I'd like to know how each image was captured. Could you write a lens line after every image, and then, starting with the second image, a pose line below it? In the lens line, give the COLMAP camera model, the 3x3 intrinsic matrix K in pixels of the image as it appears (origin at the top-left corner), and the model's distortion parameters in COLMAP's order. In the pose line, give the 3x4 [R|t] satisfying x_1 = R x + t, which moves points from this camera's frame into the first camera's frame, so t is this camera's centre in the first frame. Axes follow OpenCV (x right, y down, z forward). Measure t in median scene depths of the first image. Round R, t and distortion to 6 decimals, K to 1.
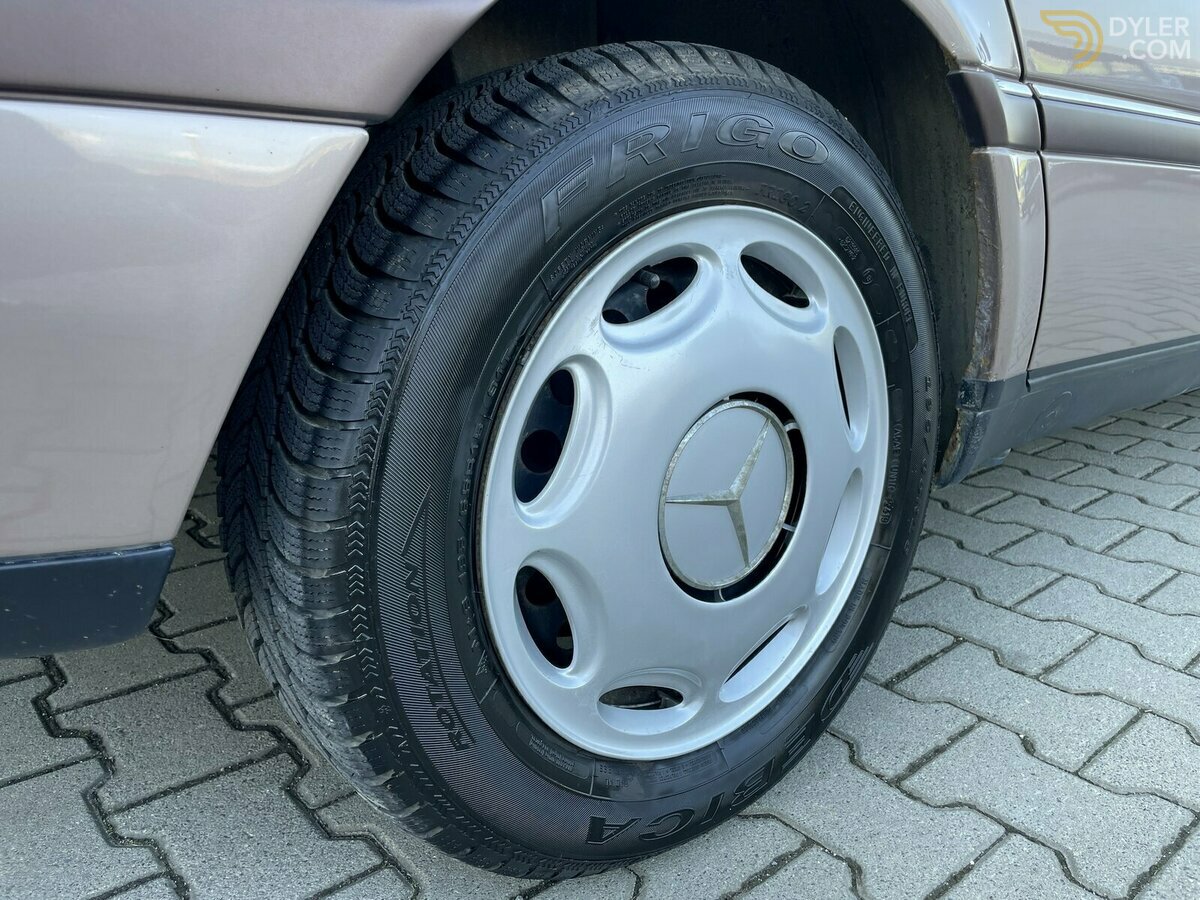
lens RADIAL K [[912.6, 0, 591.1], [0, 912.6, 442.0], [0, 0, 1]] dist [0.049640, -0.076241]
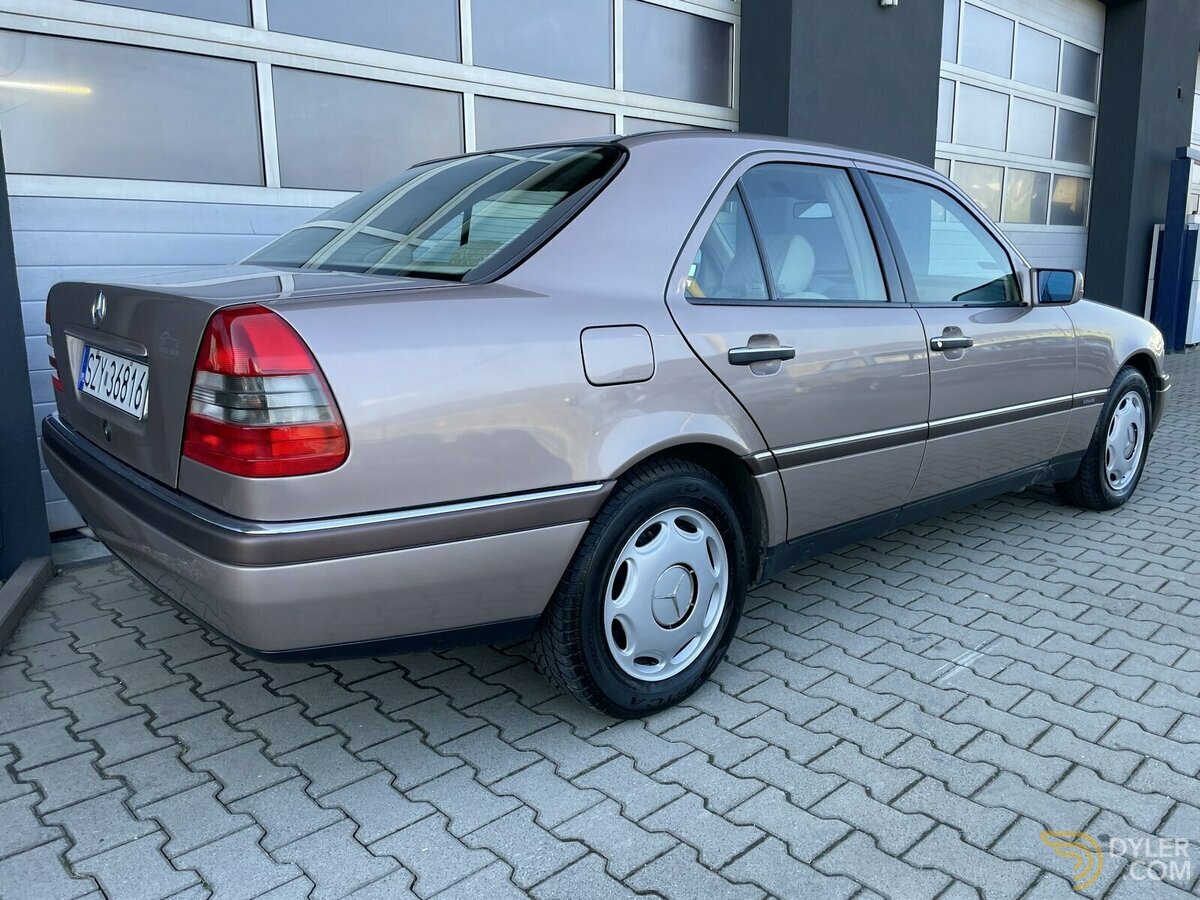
lens RADIAL K [[912.6, 0, 593.3], [0, 912.6, 420.8], [0, 0, 1]] dist [0.049640, -0.076241]
pose [[0.998655, -0.008337, 0.051172, -0.242044], [0.012661, 0.996319, -0.084779, -0.239154], [-0.050277, 0.085313, 0.995085, -1.887821]]
